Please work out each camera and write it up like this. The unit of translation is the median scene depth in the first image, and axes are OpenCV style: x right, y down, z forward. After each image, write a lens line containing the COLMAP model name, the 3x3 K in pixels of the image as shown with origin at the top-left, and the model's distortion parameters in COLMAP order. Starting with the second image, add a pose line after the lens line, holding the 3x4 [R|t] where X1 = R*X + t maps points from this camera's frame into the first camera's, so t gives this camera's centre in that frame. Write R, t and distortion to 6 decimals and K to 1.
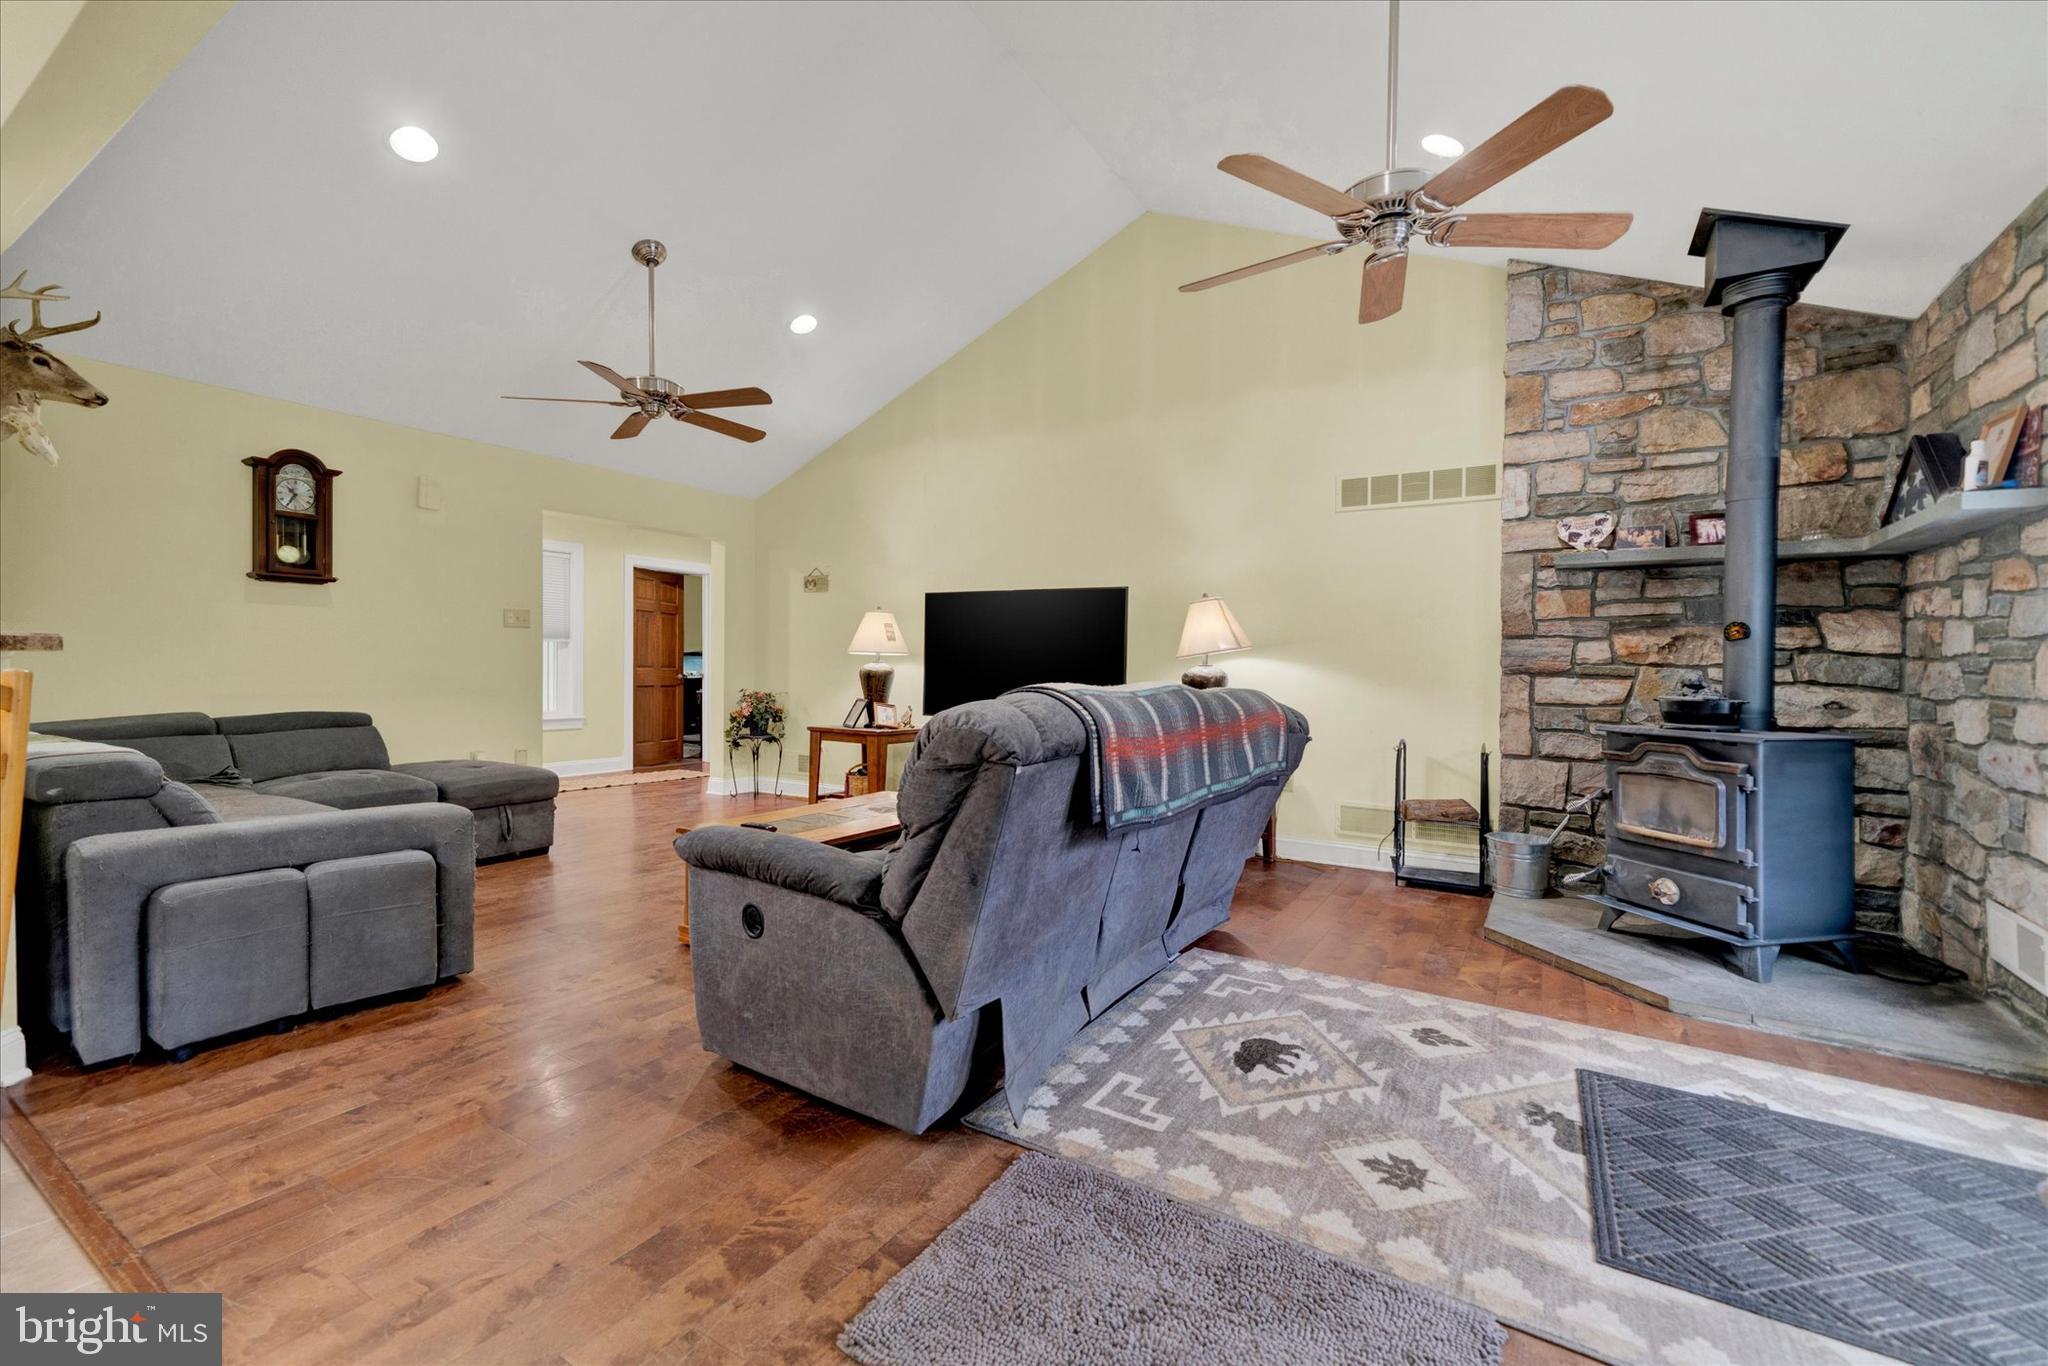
lens RADIAL K [[857.8, 0, 1035.6], [0, 857.8, 669.8], [0, 0, 1]] dist [0.005588, -0.001651]
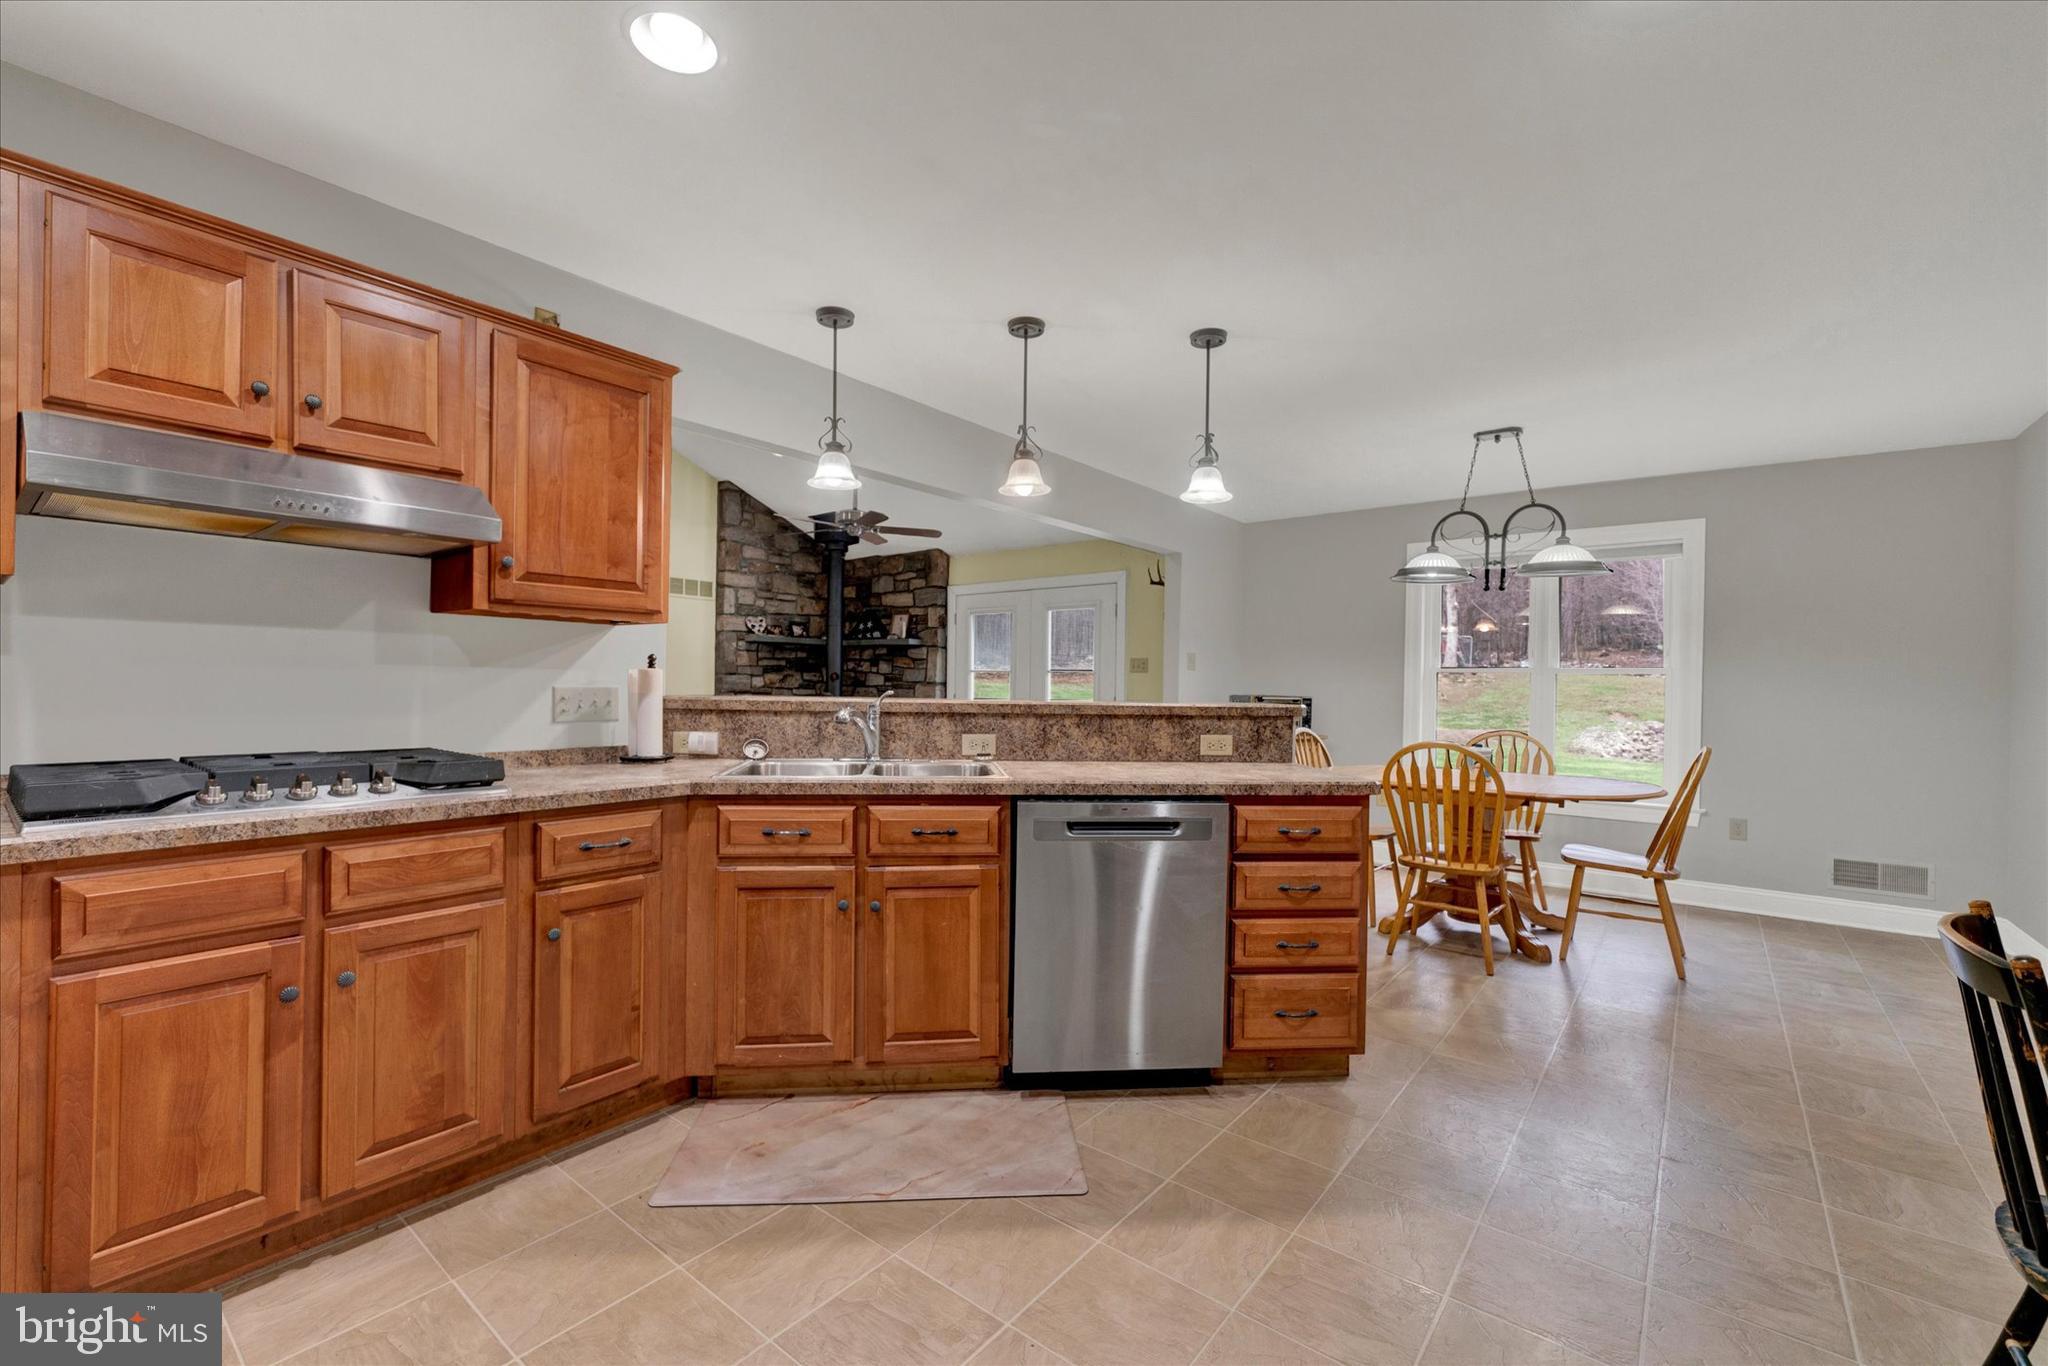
lens RADIAL K [[857.8, 0, 1025.4], [0, 857.8, 689.4], [0, 0, 1]] dist [0.005588, -0.001651]
pose [[0.121105, -0.016403, 0.992504, -1.354641], [-0.011037, 0.999779, 0.017870, -0.047172], [-0.992578, -0.013119, 0.120897, 0.094028]]
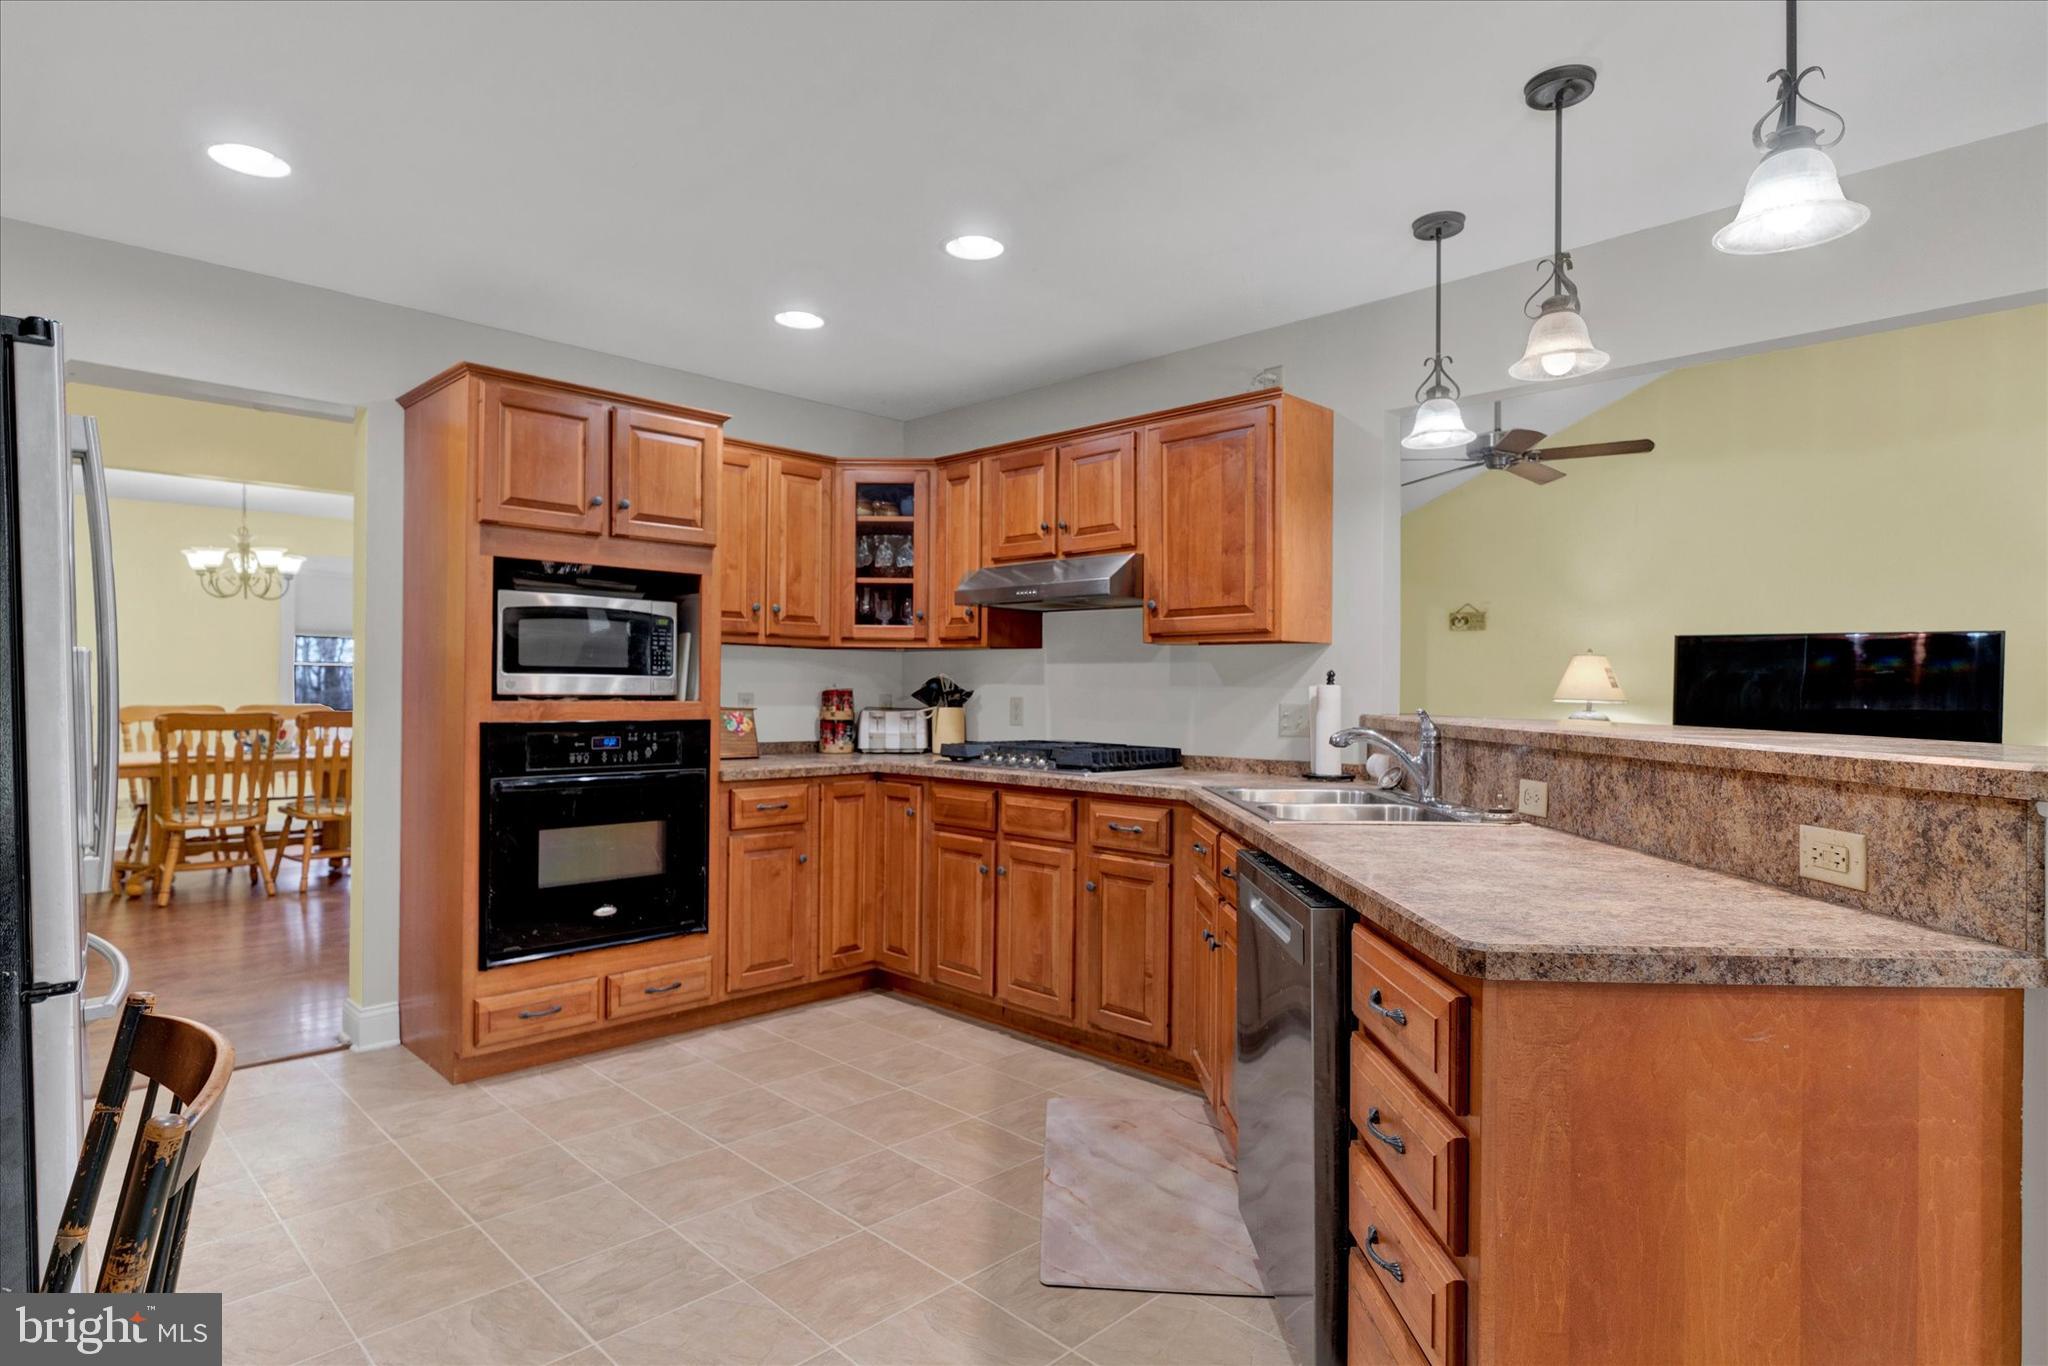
lens RADIAL K [[1086.7, 0, 1003.9], [0, 1086.7, 701.5], [0, 0, 1]] dist [0.010454, -0.000281]
pose [[0.972454, 0.001691, -0.233091, -0.761416], [-0.000287, 0.999982, 0.006060, -0.040641], [0.233097, -0.005826, 0.972436, -0.408396]]
